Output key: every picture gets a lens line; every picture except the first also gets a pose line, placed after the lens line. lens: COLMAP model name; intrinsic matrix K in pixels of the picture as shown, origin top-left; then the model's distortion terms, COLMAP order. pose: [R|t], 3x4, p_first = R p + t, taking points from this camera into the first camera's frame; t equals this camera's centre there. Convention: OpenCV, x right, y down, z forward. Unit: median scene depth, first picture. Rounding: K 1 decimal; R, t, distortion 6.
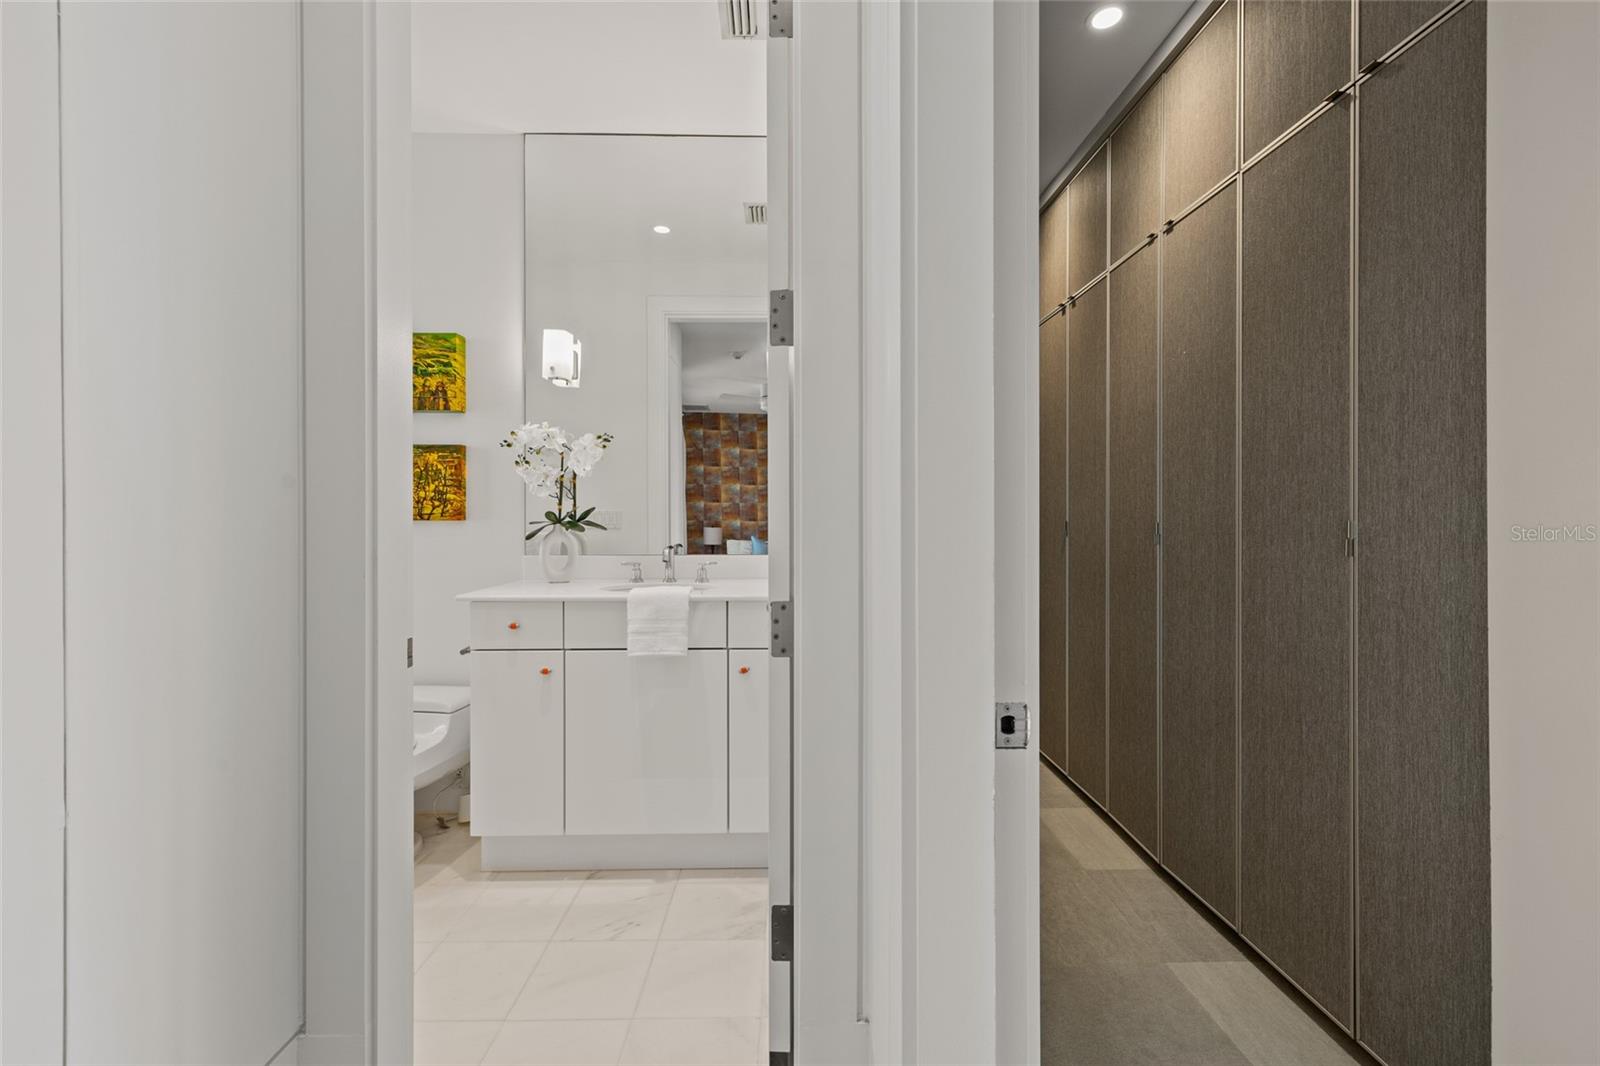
lens RADIAL K [[683.9, 0, 799.8], [0, 683.9, 523.9], [0, 0, 1]] dist [0.006759, -0.001031]
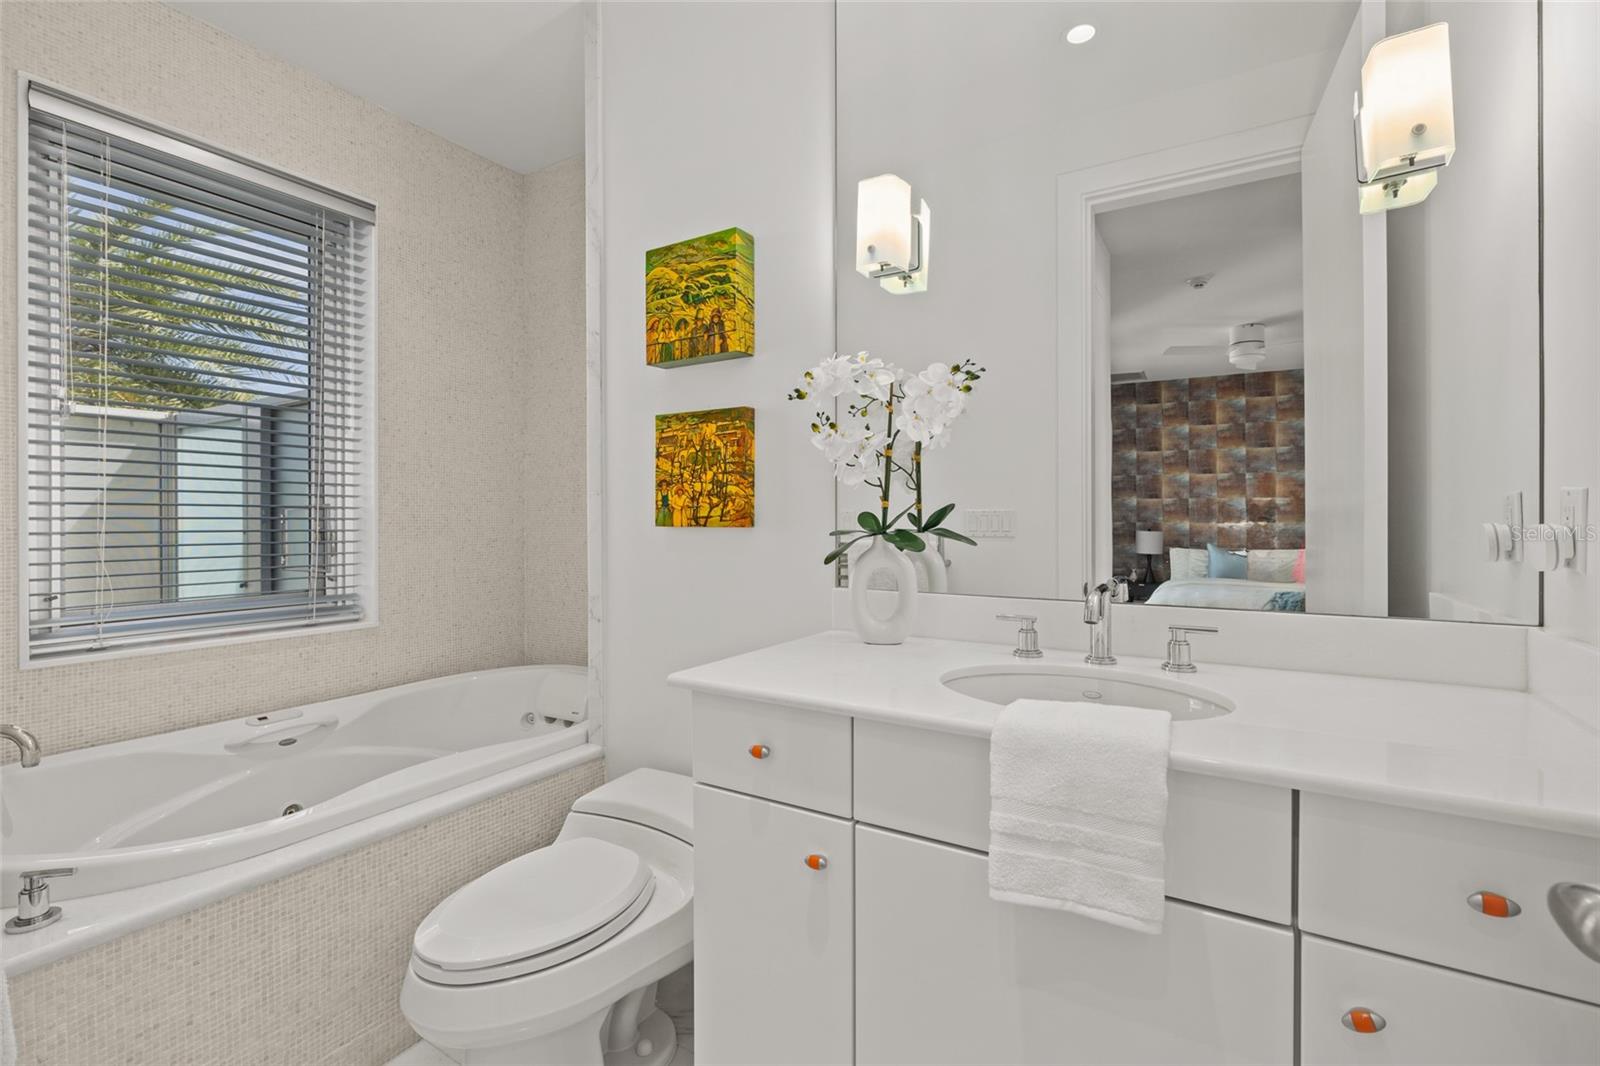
lens RADIAL K [[730.8, 0, 788.6], [0, 730.8, 526.4], [0, 0, 1]] dist [-0.000036, 0.000156]
pose [[0.838154, 0.005117, -0.545410, -0.095582], [-0.003698, 0.999986, 0.003699, -0.008435], [0.545422, -0.001084, 0.838161, 0.460348]]
